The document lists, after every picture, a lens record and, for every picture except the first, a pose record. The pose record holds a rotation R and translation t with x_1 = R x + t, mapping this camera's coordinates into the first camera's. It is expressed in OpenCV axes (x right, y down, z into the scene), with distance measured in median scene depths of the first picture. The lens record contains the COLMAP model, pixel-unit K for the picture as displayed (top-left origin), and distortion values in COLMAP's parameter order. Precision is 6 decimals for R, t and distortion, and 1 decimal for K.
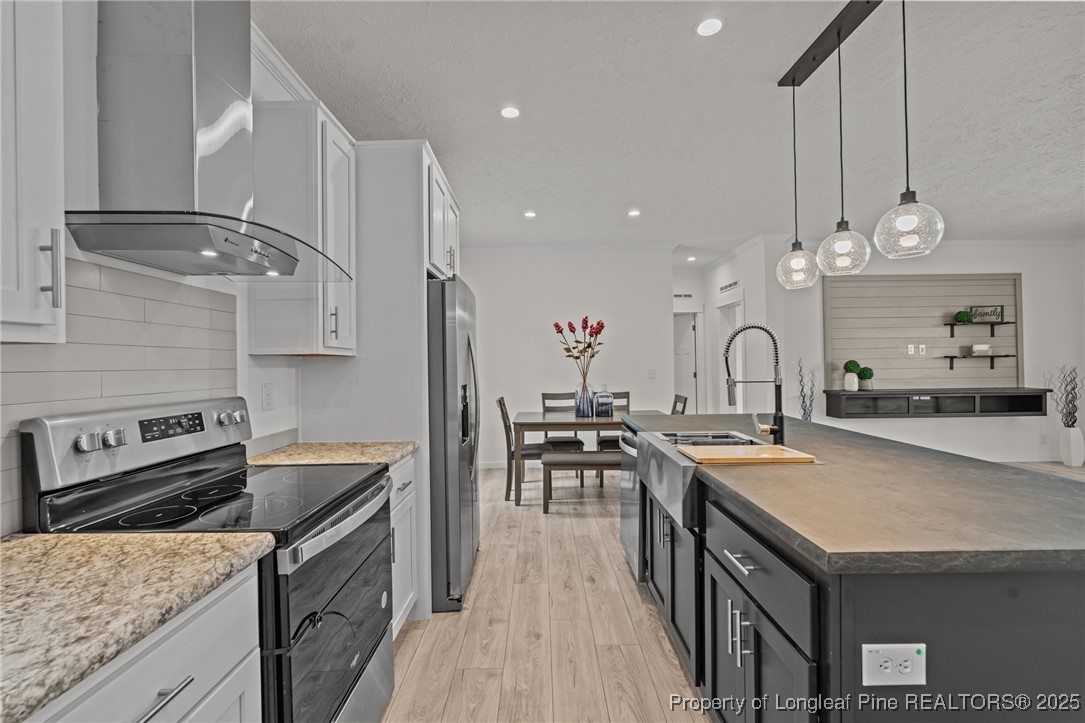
lens RADIAL K [[479.3, 0, 539.6], [0, 479.3, 363.0], [0, 0, 1]] dist [-0.009716, -0.000885]
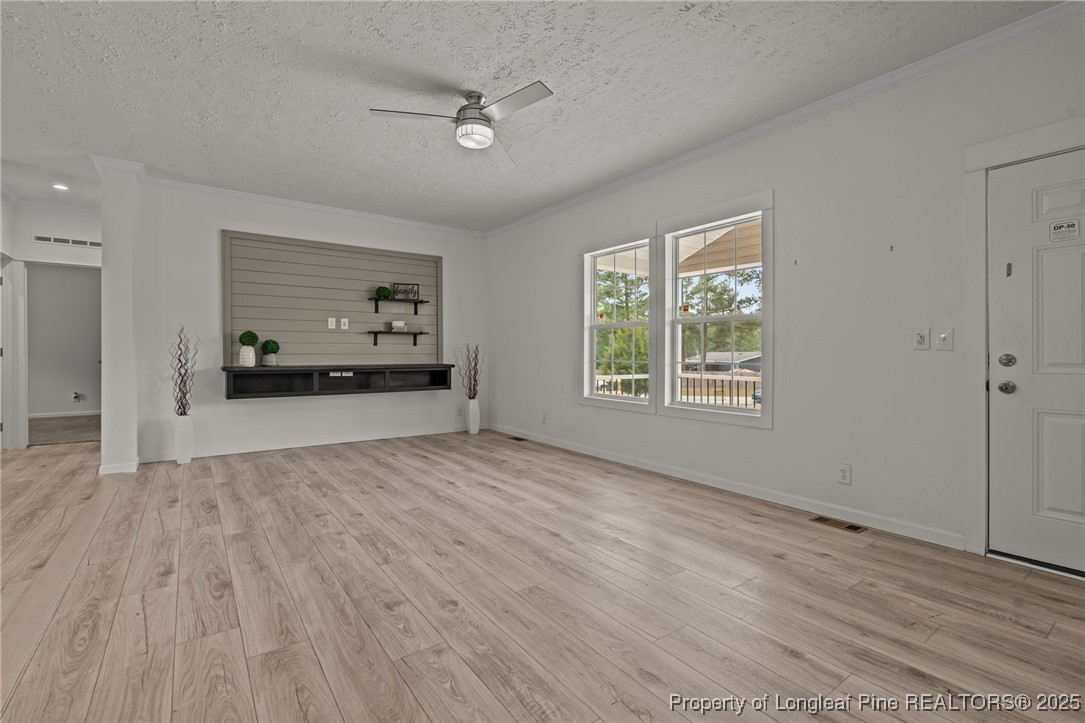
lens RADIAL K [[479.3, 0, 543.5], [0, 479.3, 356.0], [0, 0, 1]] dist [-0.009716, -0.000885]
pose [[0.805457, 0.010096, 0.592568, 1.197693], [-0.011736, 0.999931, -0.001084, 0.070431], [-0.592538, -0.006082, 0.805520, -0.027443]]
